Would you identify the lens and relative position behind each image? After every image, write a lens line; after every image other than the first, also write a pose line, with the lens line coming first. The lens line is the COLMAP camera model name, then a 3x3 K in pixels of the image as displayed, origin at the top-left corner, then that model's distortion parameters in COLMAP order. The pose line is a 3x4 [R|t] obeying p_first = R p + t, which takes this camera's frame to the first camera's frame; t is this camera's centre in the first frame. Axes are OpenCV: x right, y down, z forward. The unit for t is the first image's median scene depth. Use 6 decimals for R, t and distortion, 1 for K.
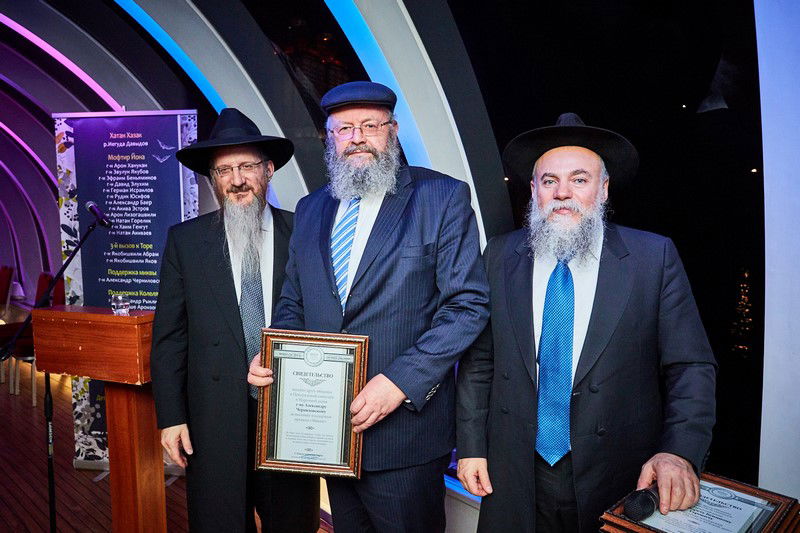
lens RADIAL K [[635.6, 0, 379.9], [0, 635.6, 265.6], [0, 0, 1]] dist [0.000005, 0.004940]
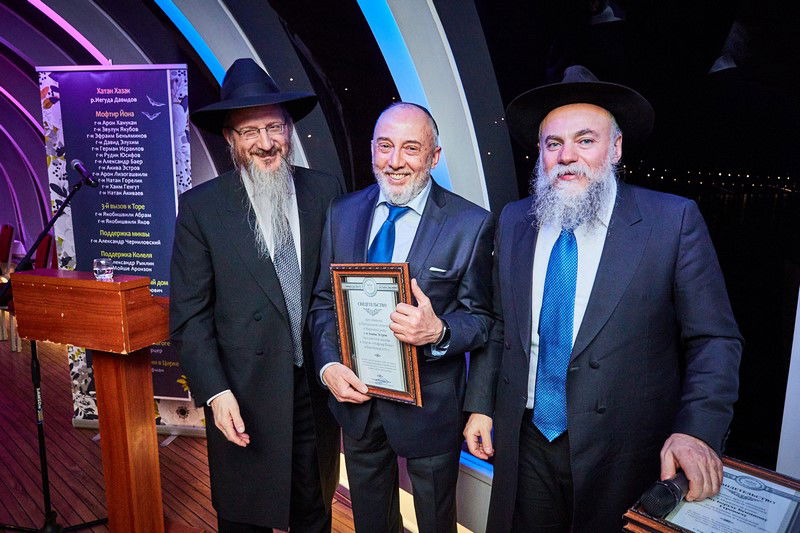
lens RADIAL K [[562.5, 0, 403.0], [0, 562.5, 265.2], [0, 0, 1]] dist [-0.000610, 0.001065]
pose [[0.999510, 0.004952, 0.030909, 0.013327], [-0.007337, 0.996963, 0.077531, -0.010906], [-0.030431, -0.077720, 0.996511, 0.117270]]
